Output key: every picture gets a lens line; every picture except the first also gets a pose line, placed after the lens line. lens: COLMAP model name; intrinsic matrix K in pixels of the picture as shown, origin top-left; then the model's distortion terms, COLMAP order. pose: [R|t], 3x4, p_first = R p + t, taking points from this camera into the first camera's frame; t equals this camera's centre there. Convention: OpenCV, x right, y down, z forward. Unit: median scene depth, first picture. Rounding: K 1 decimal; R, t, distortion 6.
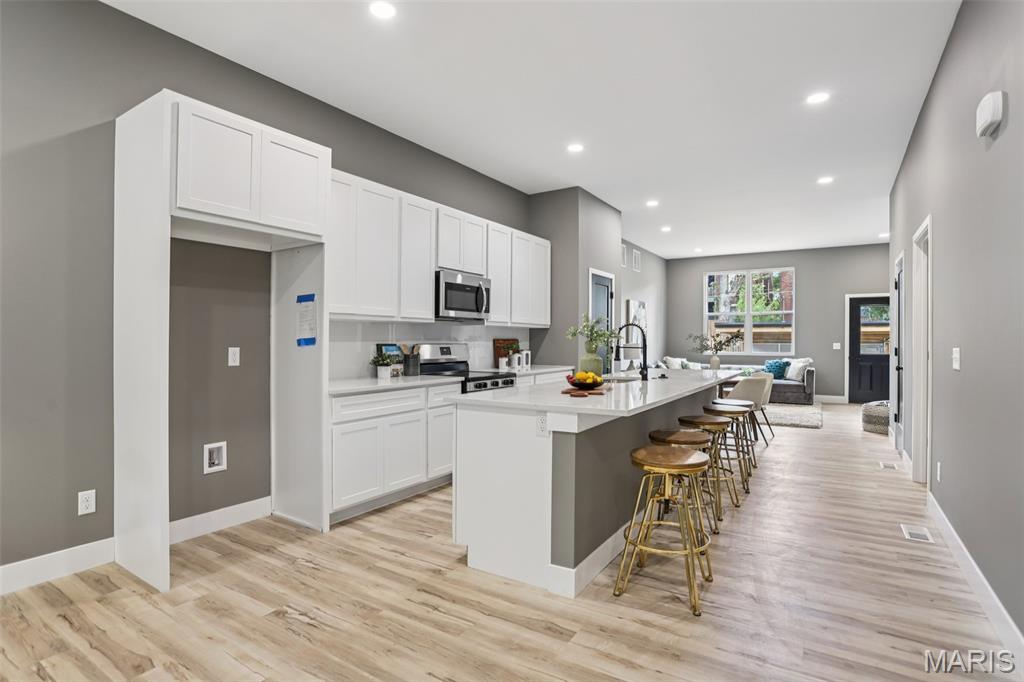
lens RADIAL K [[520.8, 0, 508.8], [0, 520.8, 341.3], [0, 0, 1]] dist [-0.074525, 0.037520]
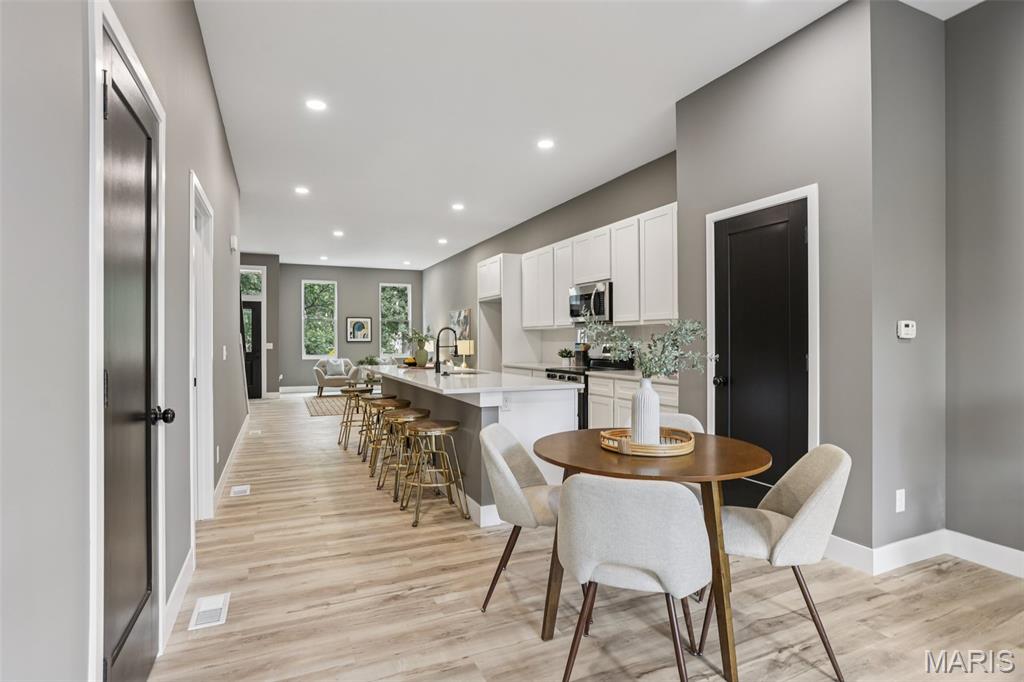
lens RADIAL K [[520.8, 0, 508.8], [0, 520.8, 341.3], [0, 0, 1]] dist [-0.074525, 0.037520]
pose [[-0.546628, -0.000777, -0.837375, 1.042801], [-0.001705, 0.999999, 0.000185, -0.000603], [0.837374, 0.001529, -0.546628, 1.561195]]
